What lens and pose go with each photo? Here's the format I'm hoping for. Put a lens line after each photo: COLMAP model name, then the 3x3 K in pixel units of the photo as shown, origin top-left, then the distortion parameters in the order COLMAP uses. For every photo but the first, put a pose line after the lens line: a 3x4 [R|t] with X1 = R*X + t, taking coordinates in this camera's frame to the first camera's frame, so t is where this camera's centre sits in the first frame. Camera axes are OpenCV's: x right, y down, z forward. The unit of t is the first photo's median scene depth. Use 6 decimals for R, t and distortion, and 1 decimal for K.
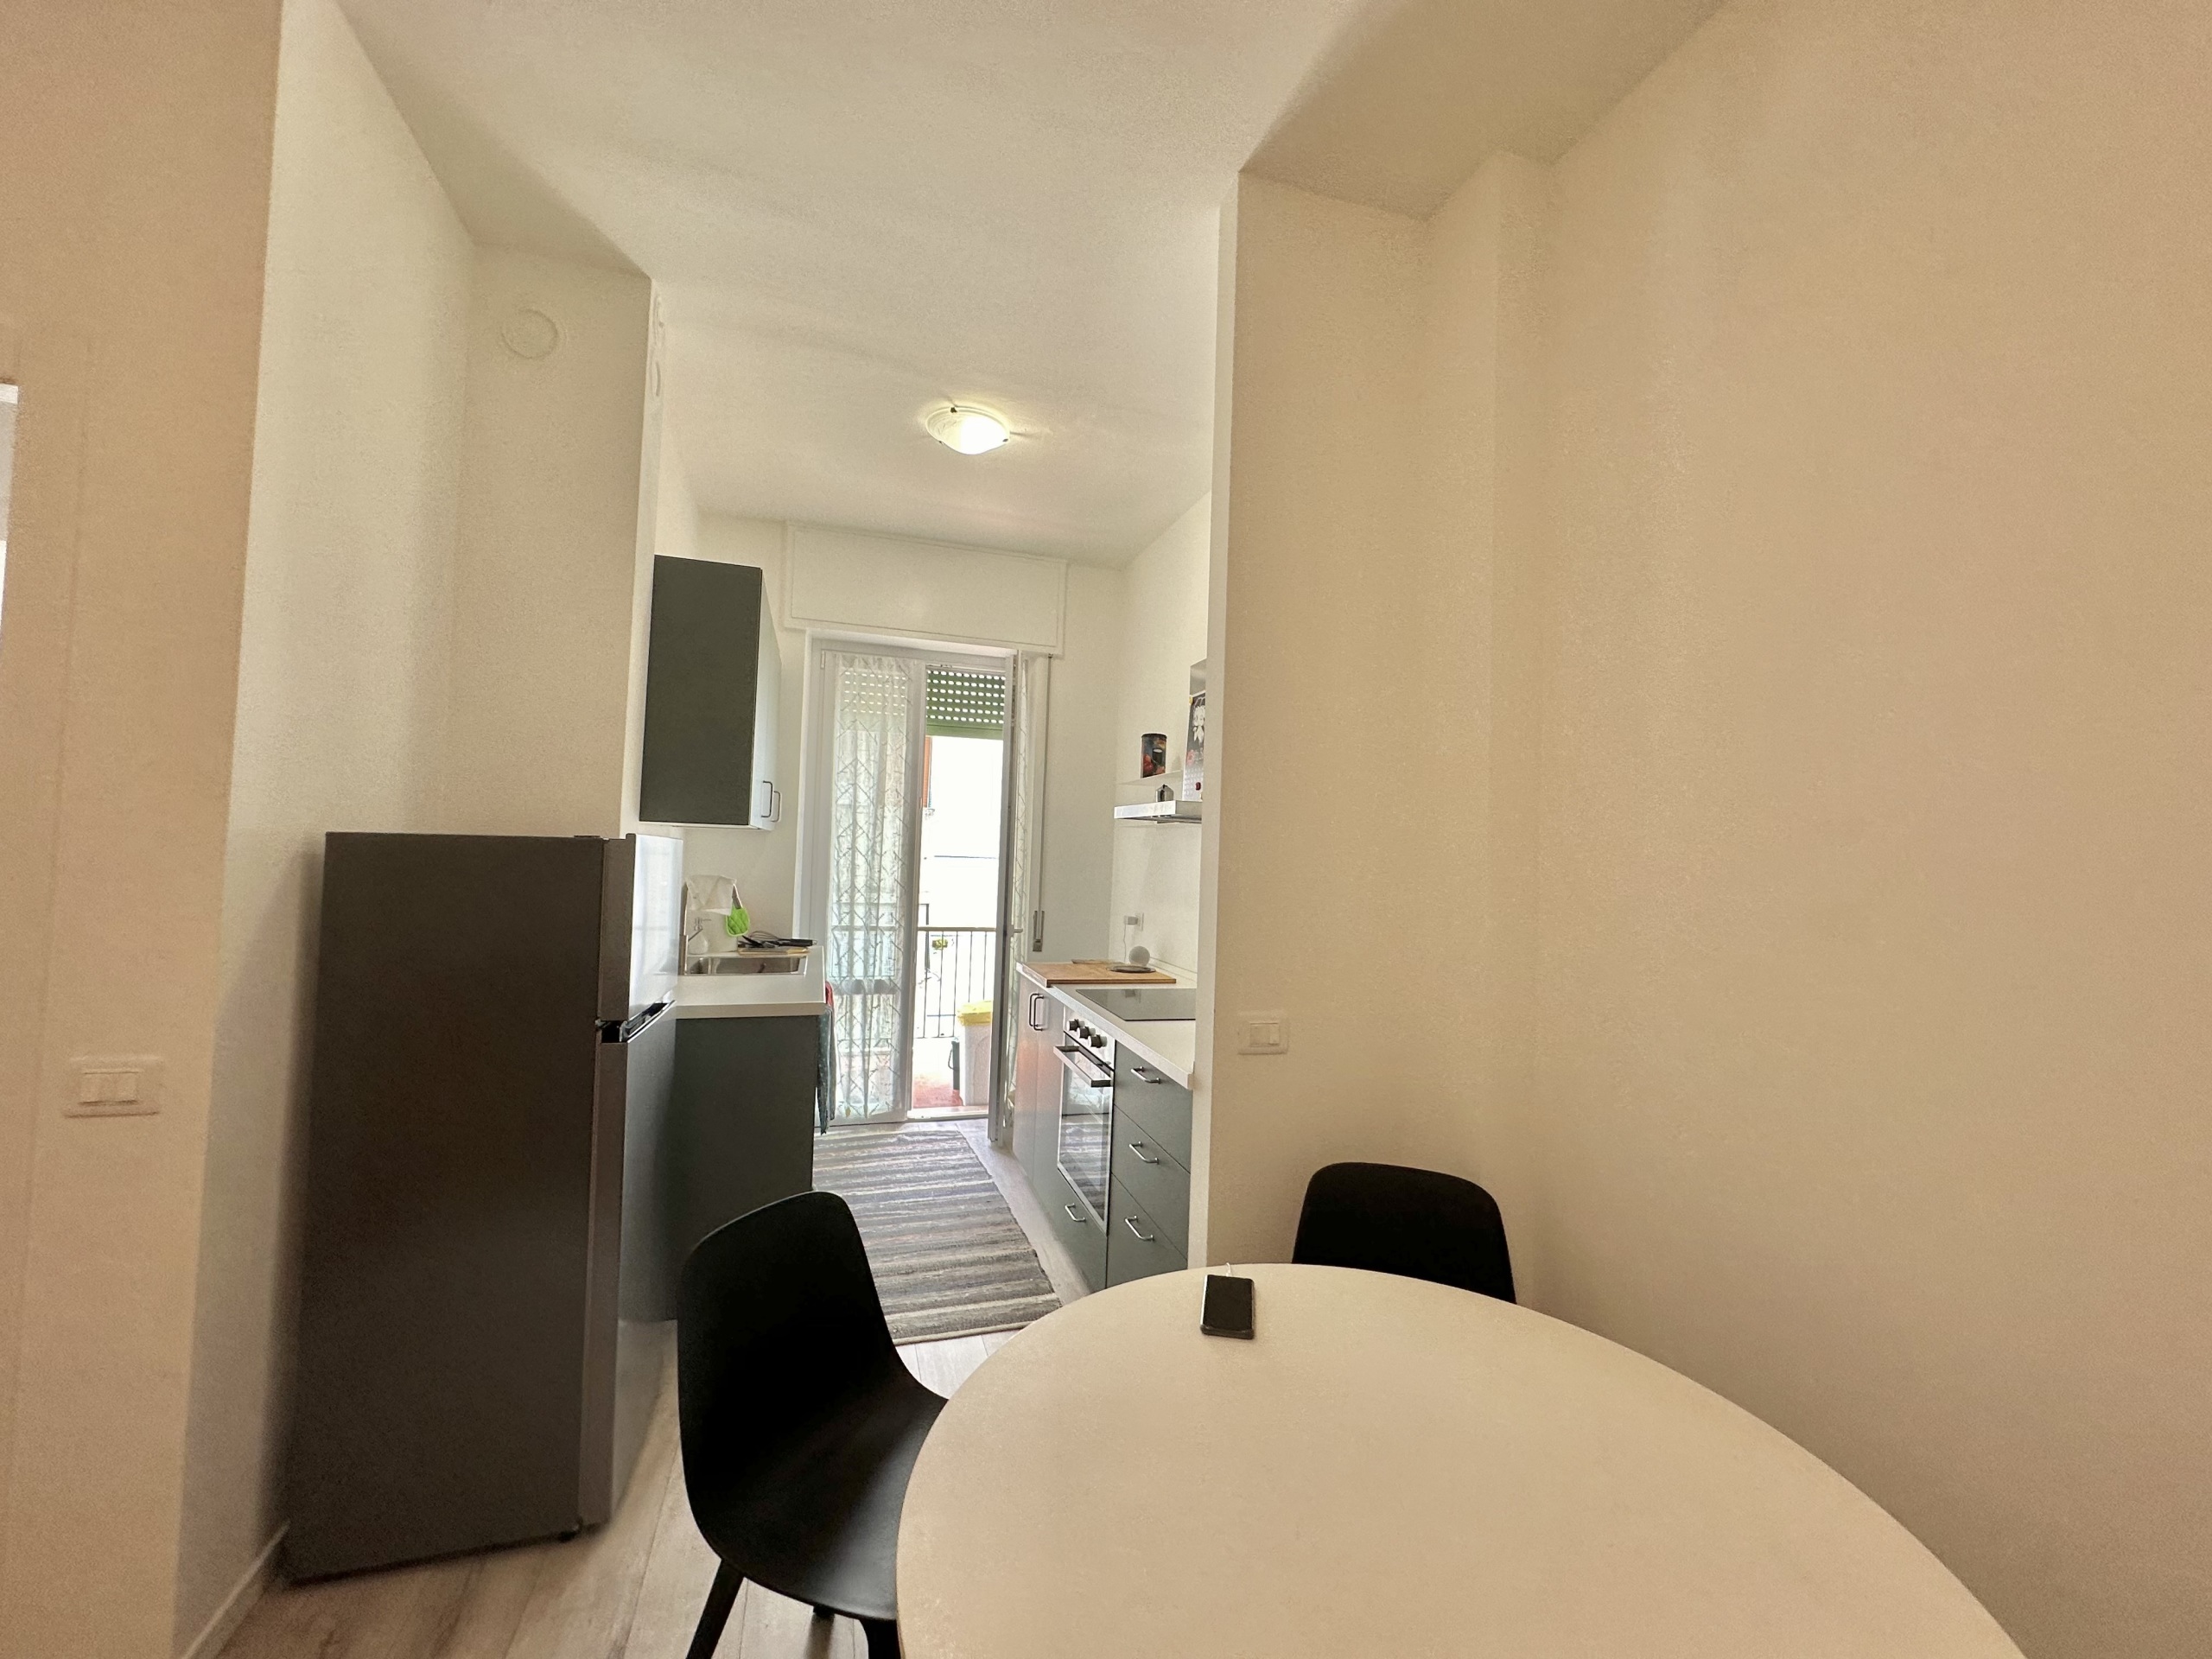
lens RADIAL K [[880.0, 0, 1106.0], [0, 880.0, 829.5], [0, 0, 1]] dist [-0.001740, 0.000796]
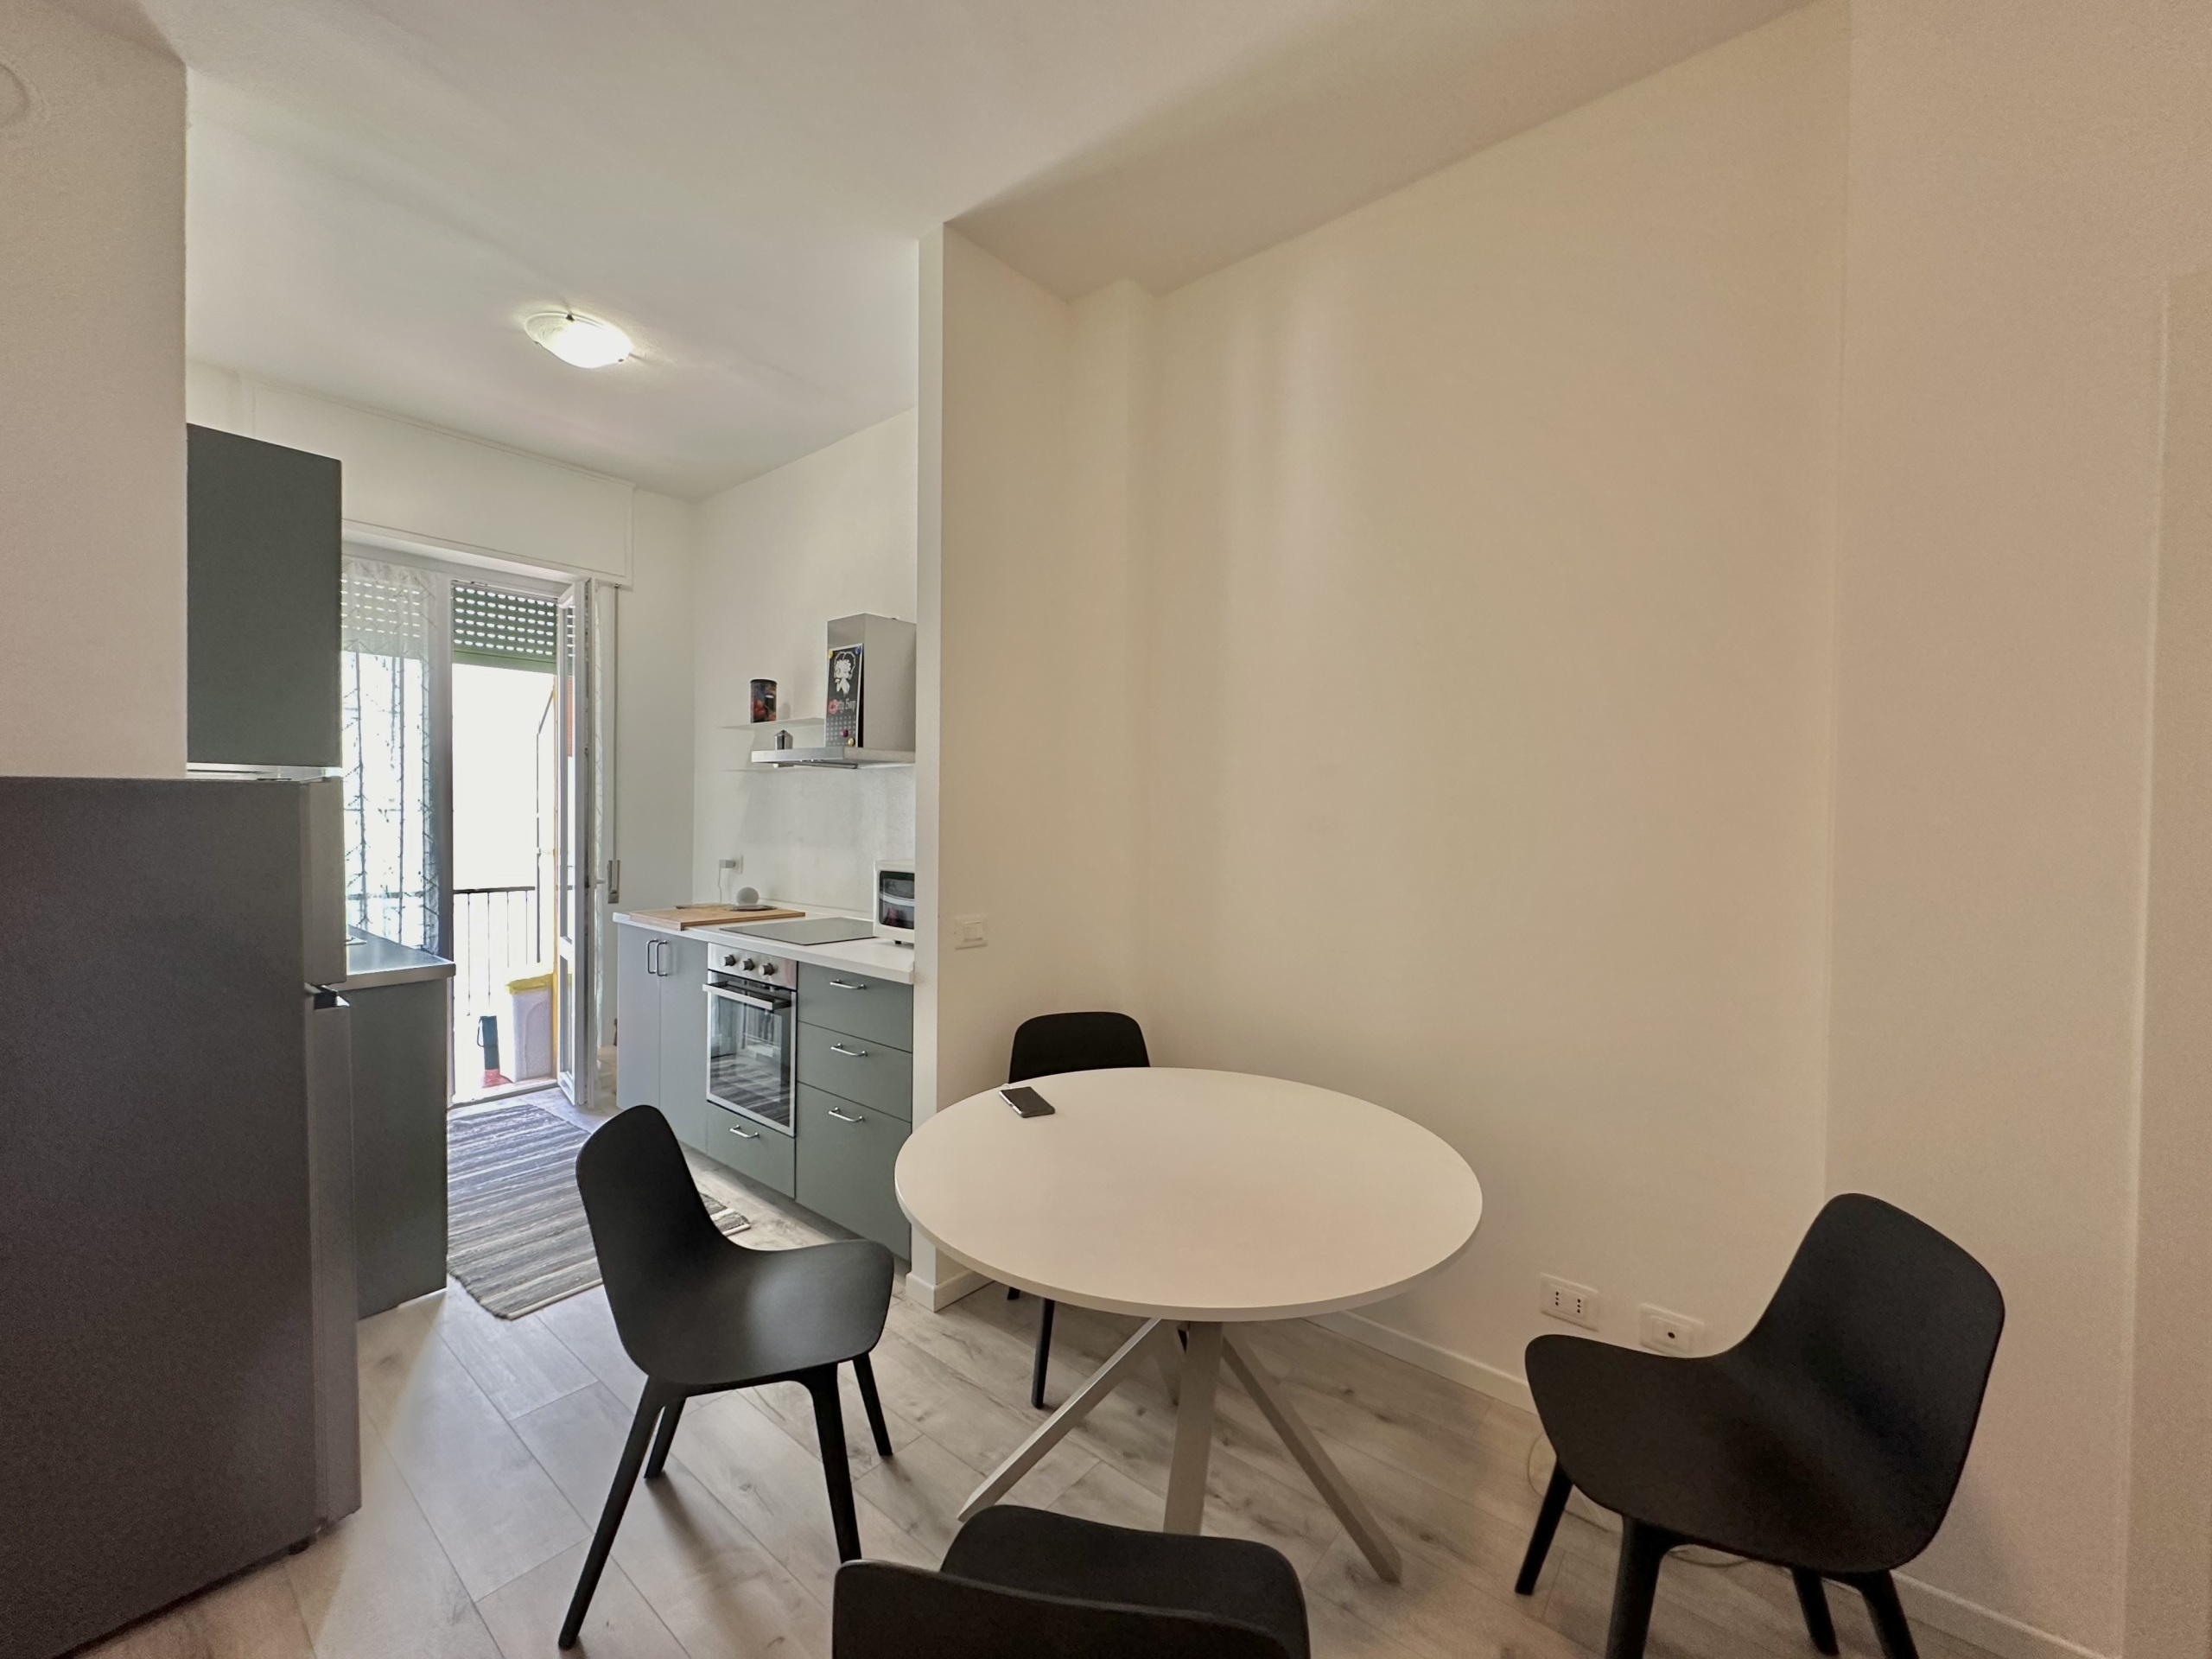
lens RADIAL K [[880.0, 0, 1106.0], [0, 880.0, 829.5], [0, 0, 1]] dist [-0.001740, 0.000796]
pose [[0.835997, -0.034676, 0.547637, -0.163920], [0.000677, 0.998066, 0.062164, 0.001911], [-0.548733, -0.051599, 0.834404, -0.077956]]
